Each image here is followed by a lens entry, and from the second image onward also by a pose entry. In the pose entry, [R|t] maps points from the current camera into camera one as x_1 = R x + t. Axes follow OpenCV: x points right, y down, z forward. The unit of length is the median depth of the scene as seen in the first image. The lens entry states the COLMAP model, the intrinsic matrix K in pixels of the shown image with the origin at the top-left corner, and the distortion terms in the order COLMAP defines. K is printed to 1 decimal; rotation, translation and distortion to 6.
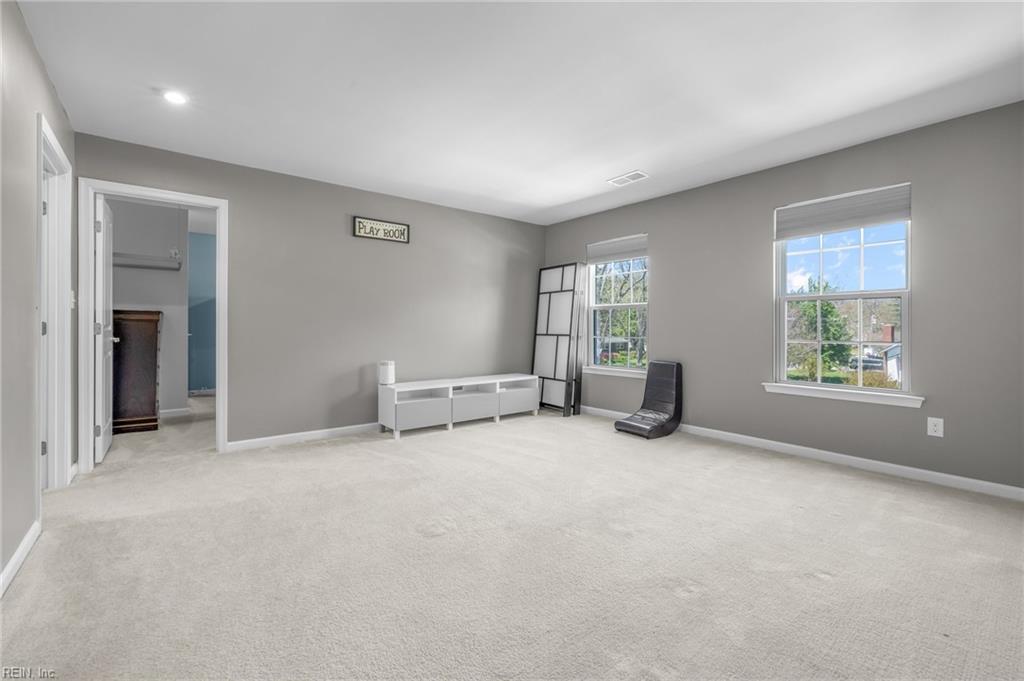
lens RADIAL K [[432.0, 0, 506.3], [0, 432.0, 328.9], [0, 0, 1]] dist [-0.001152, -0.000008]
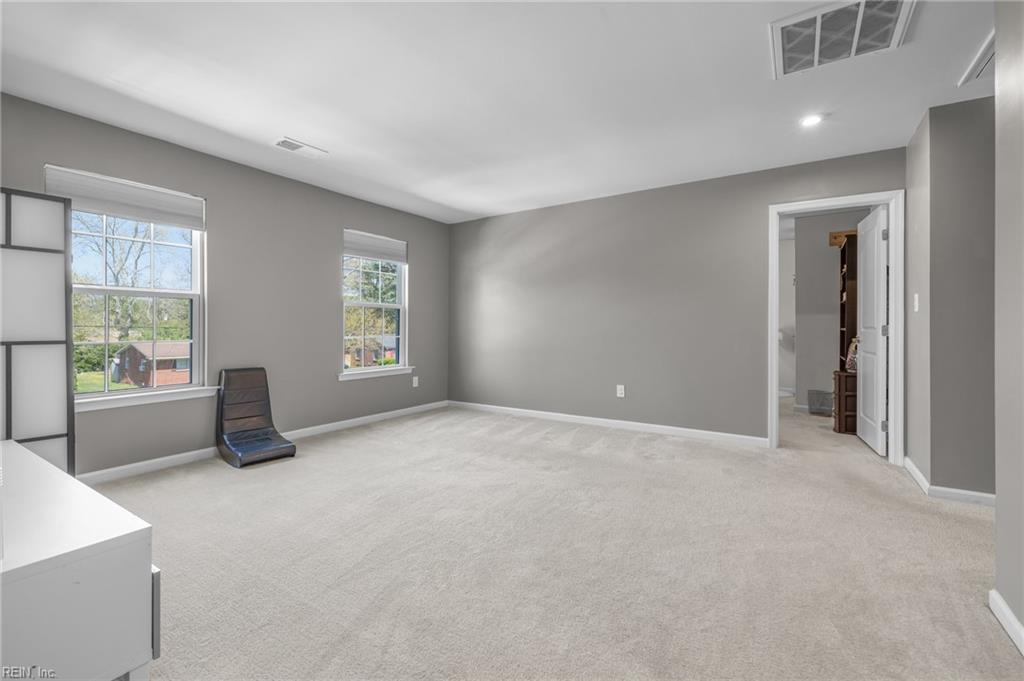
lens RADIAL K [[432.0, 0, 506.3], [0, 432.0, 328.9], [0, 0, 1]] dist [-0.001152, -0.000008]
pose [[-0.300829, -0.019080, 0.953487, -0.676368], [-0.015012, 0.999771, 0.015270, -0.023635], [-0.953560, -0.009720, -0.301047, 0.932996]]
